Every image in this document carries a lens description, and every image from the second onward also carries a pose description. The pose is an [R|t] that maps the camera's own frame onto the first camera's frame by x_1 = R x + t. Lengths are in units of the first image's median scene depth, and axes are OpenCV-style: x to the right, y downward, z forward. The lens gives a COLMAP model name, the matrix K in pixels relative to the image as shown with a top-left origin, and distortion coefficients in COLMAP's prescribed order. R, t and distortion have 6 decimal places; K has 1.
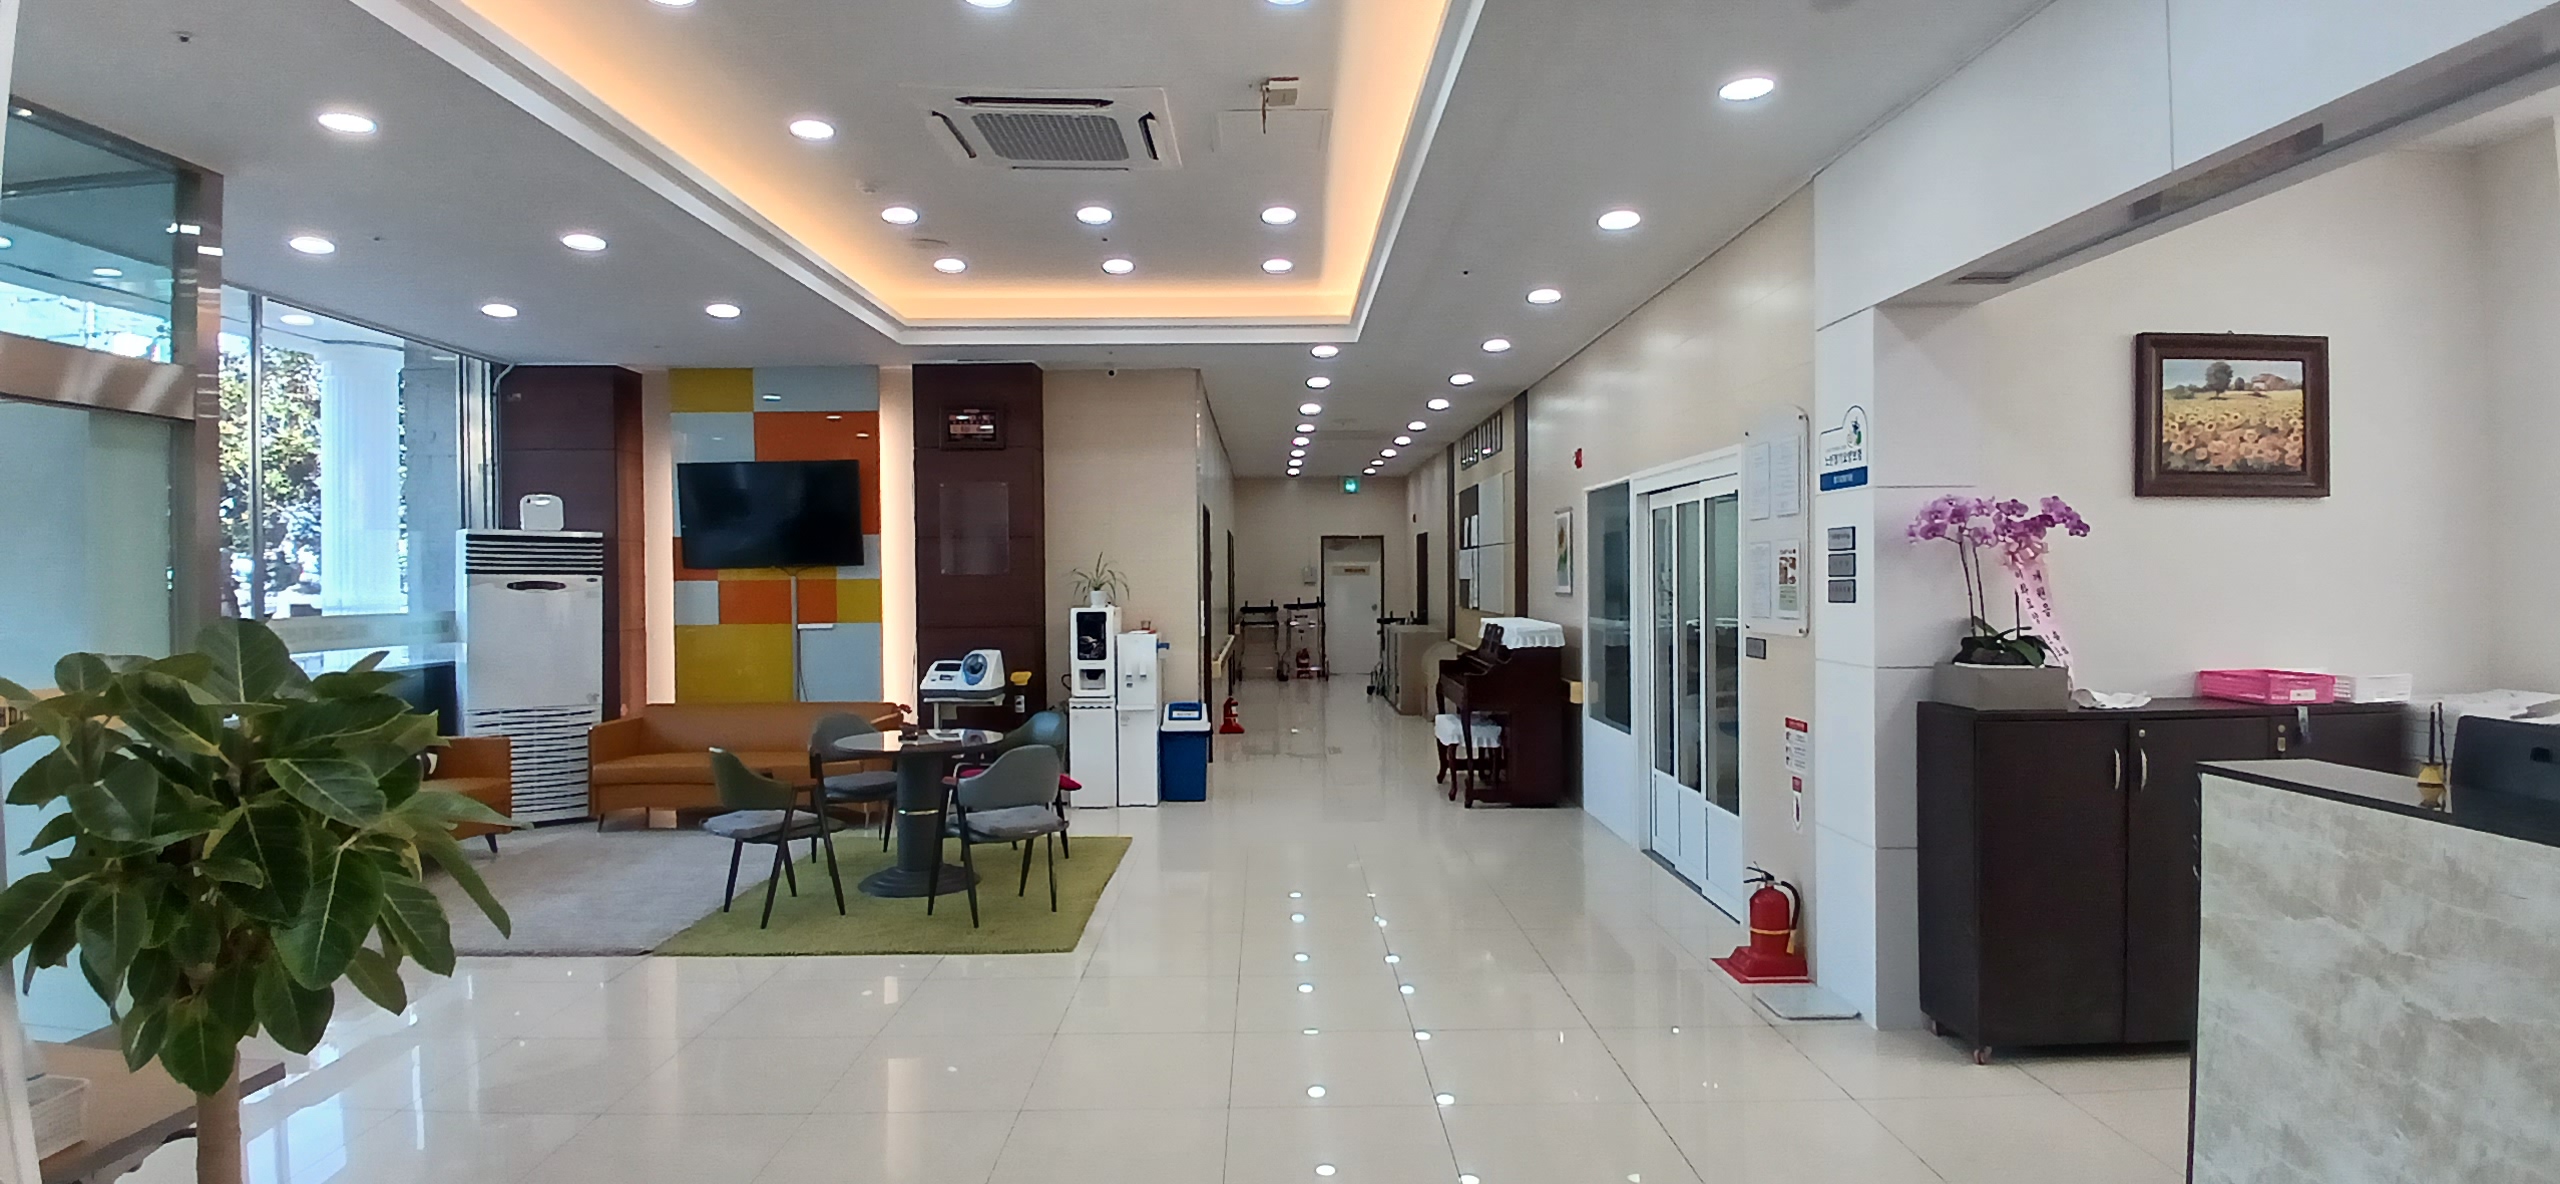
lens RADIAL K [[1274.6, 0, 1280.0], [0, 1274.6, 592.0], [0, 0, 1]] dist [0.001153, -0.000584]
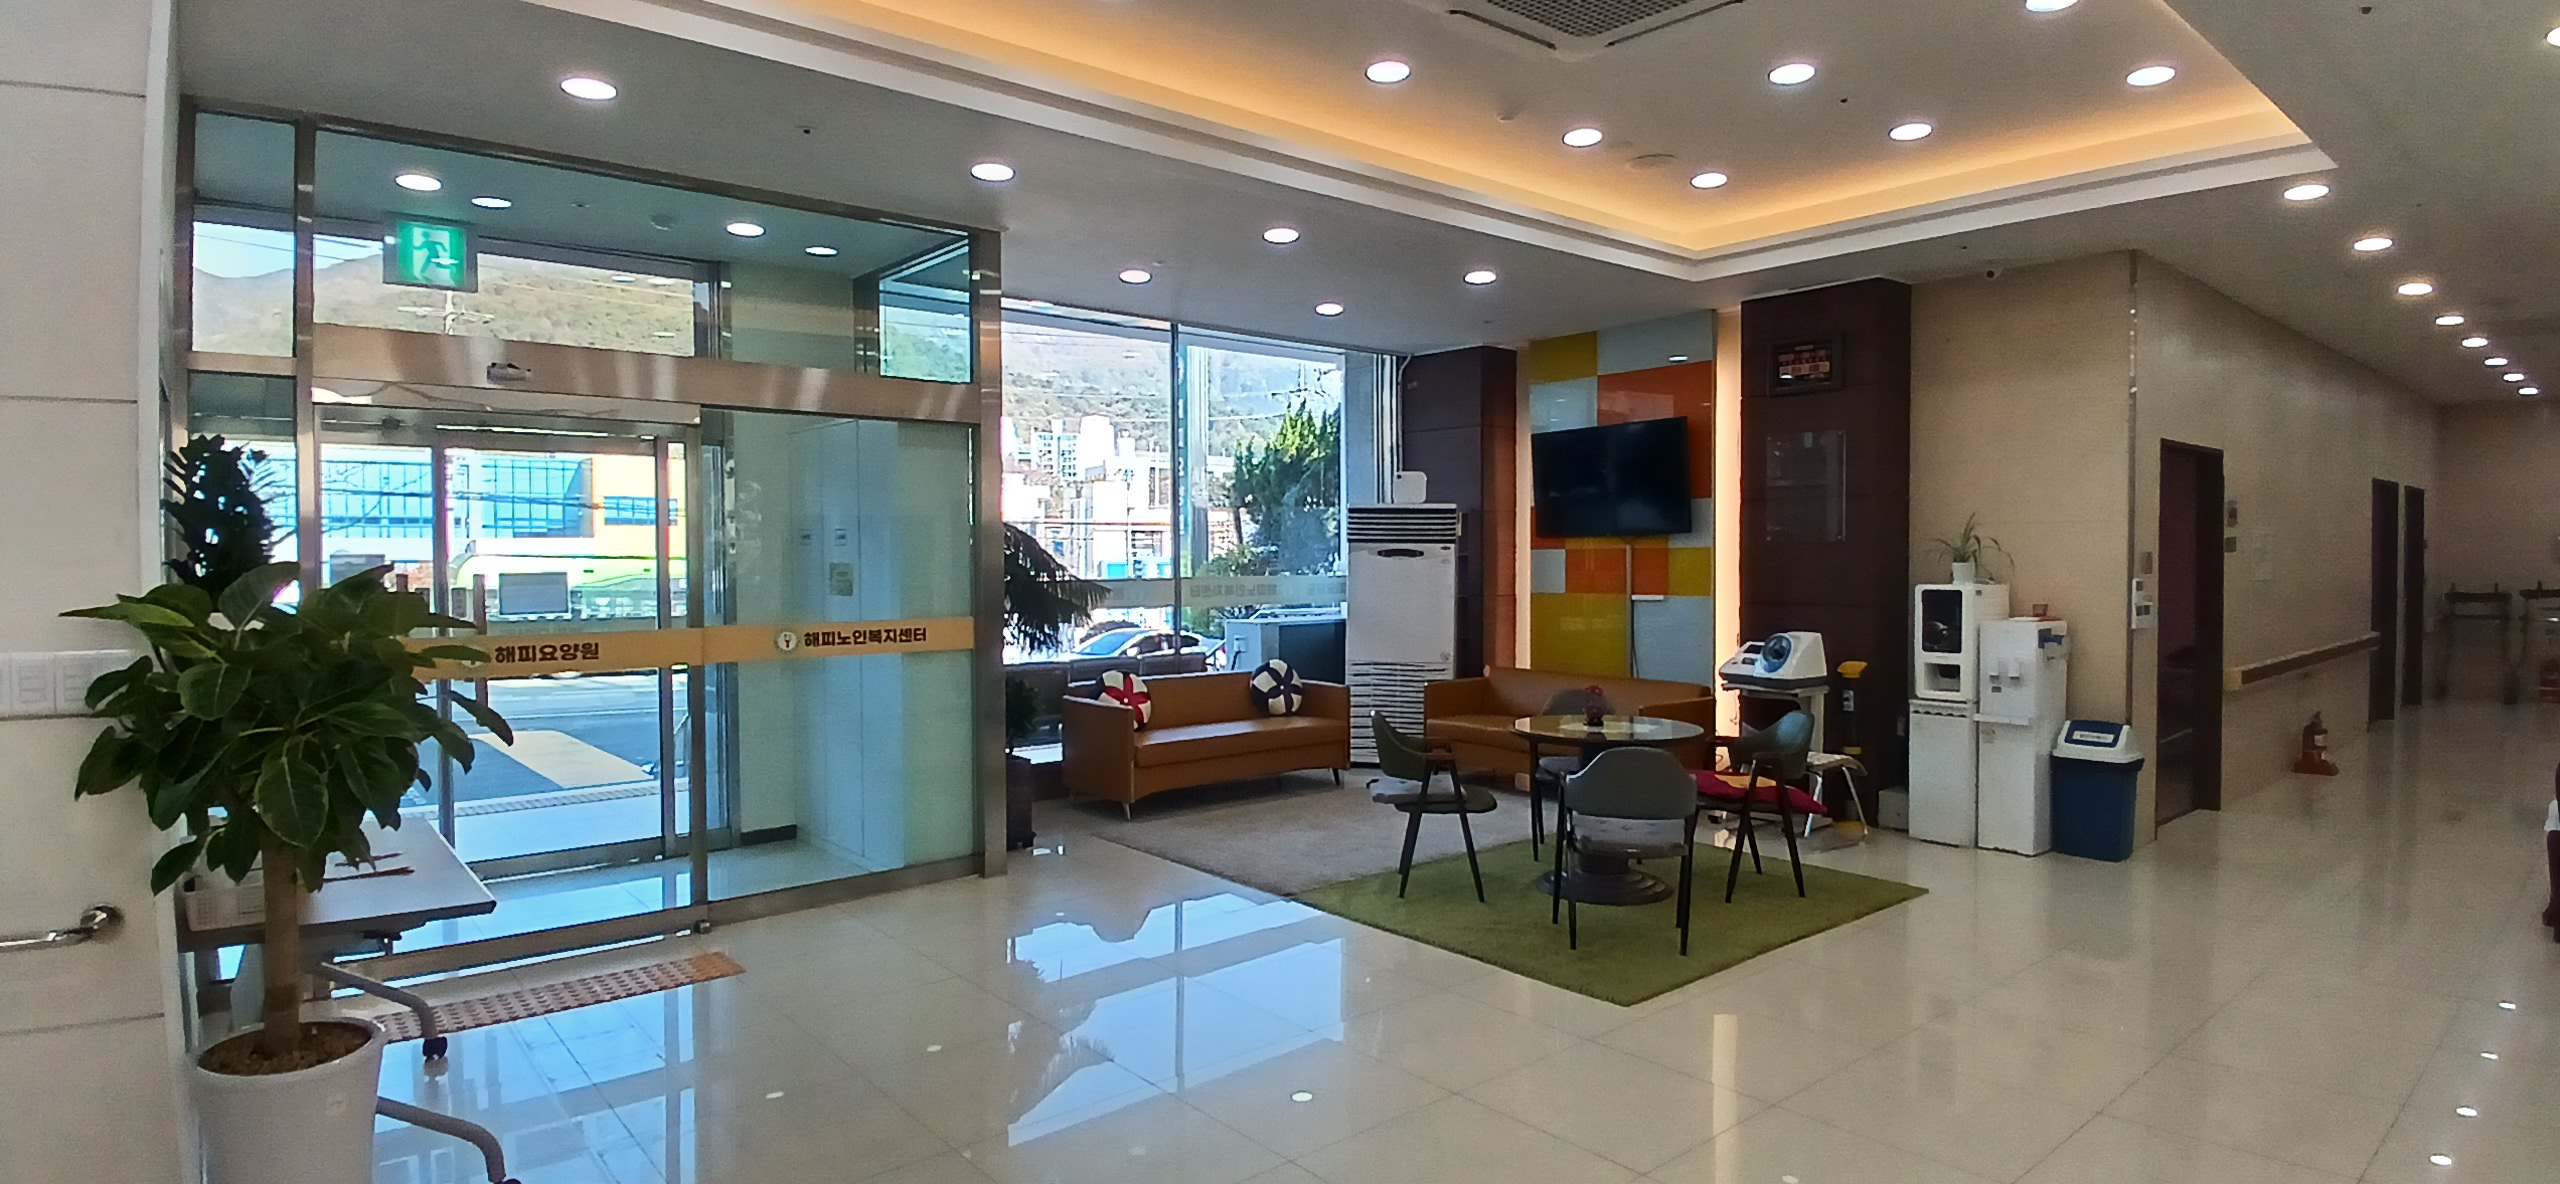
lens RADIAL K [[1274.6, 0, 1280.0], [0, 1274.6, 592.0], [0, 0, 1]] dist [0.001153, -0.000584]
pose [[0.632723, 0.027664, -0.773884, 0.195208], [-0.010970, 0.999582, 0.026762, 0.000409], [0.774300, -0.008443, 0.632762, 0.198150]]
